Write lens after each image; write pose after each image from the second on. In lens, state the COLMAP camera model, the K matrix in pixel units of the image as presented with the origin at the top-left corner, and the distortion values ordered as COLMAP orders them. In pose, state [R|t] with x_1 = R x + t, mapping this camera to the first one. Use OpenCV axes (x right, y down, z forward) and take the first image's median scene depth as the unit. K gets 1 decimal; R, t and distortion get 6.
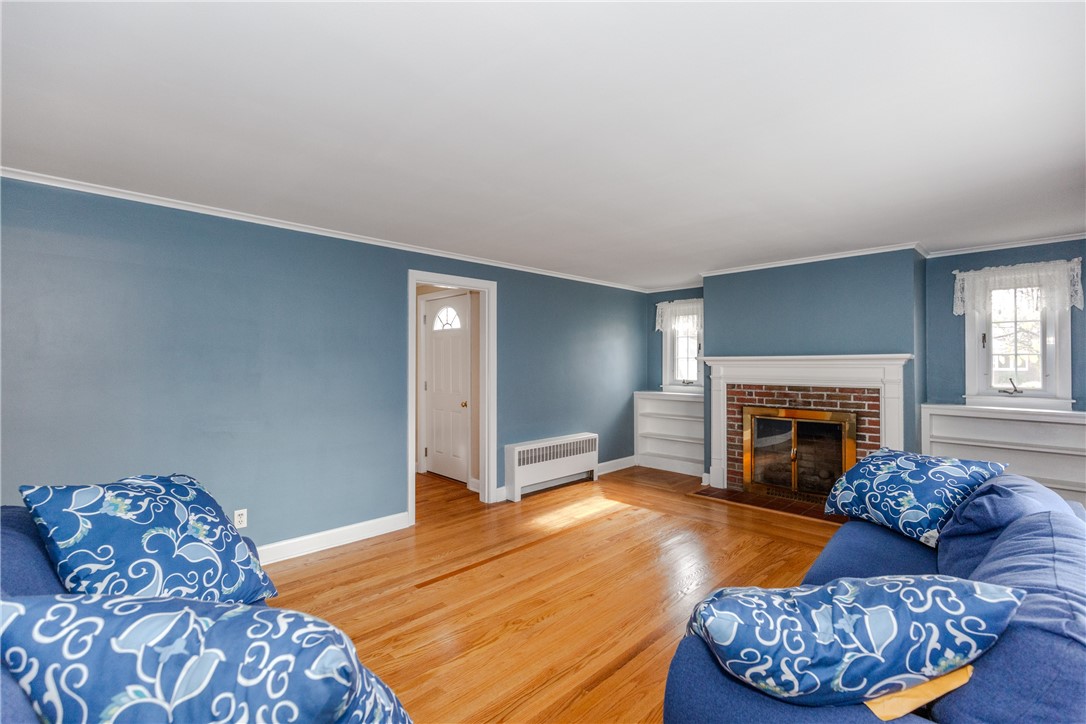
lens RADIAL K [[491.0, 0, 543.1], [0, 491.0, 362.4], [0, 0, 1]] dist [0.010596, -0.001523]
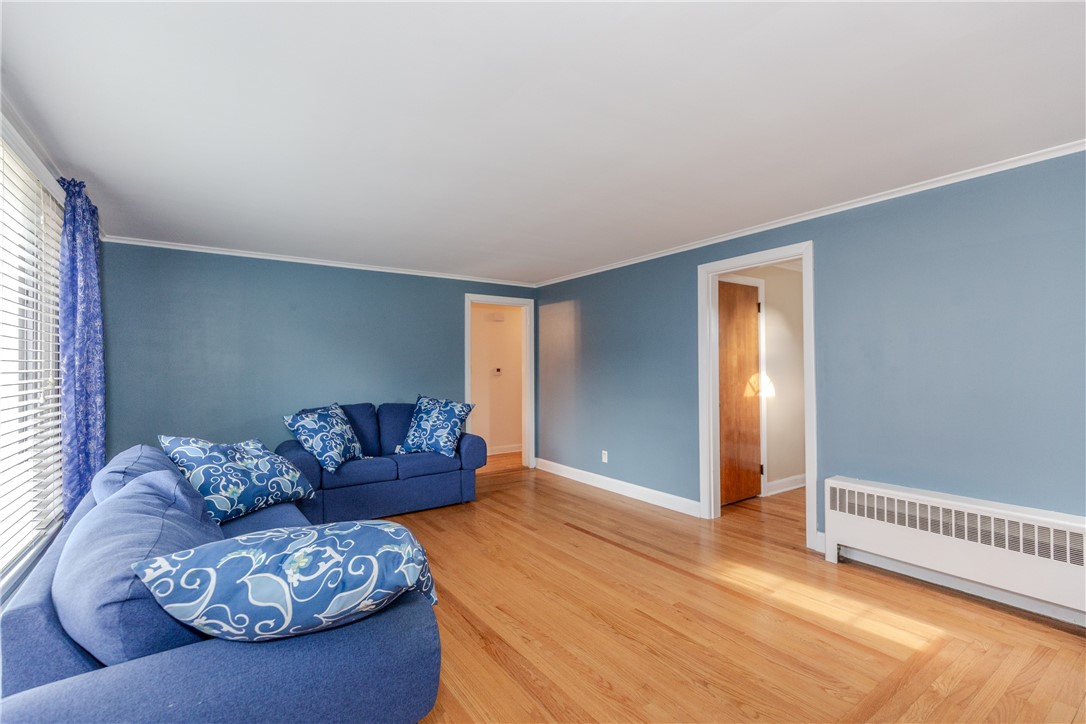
lens RADIAL K [[491.0, 0, 539.7], [0, 491.0, 366.7], [0, 0, 1]] dist [0.010596, -0.001523]
pose [[-0.178272, 0.004110, -0.983973, 0.672688], [0.009395, 0.999953, 0.002475, 0.013530], [0.983936, -0.008803, -0.178302, 0.730209]]
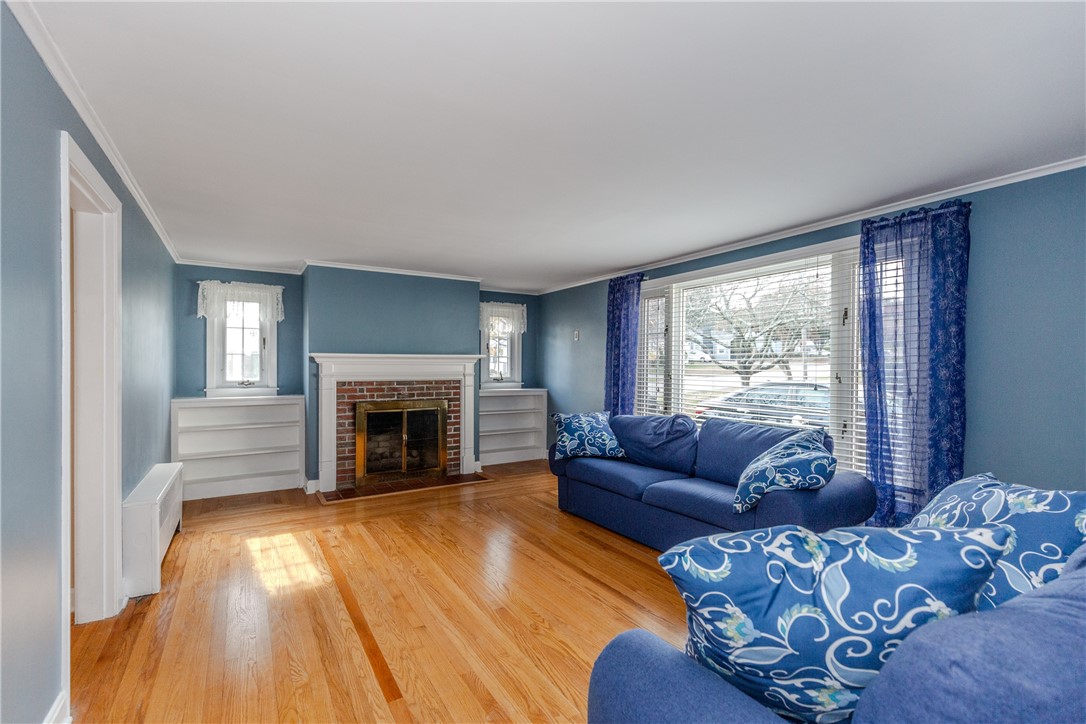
lens RADIAL K [[491.0, 0, 549.6], [0, 491.0, 364.3], [0, 0, 1]] dist [0.010596, -0.001523]
pose [[0.219254, 0.004431, 0.975658, -0.525937], [-0.003105, 0.999988, -0.003844, 0.012770], [-0.975663, -0.002186, 0.219265, 0.412030]]
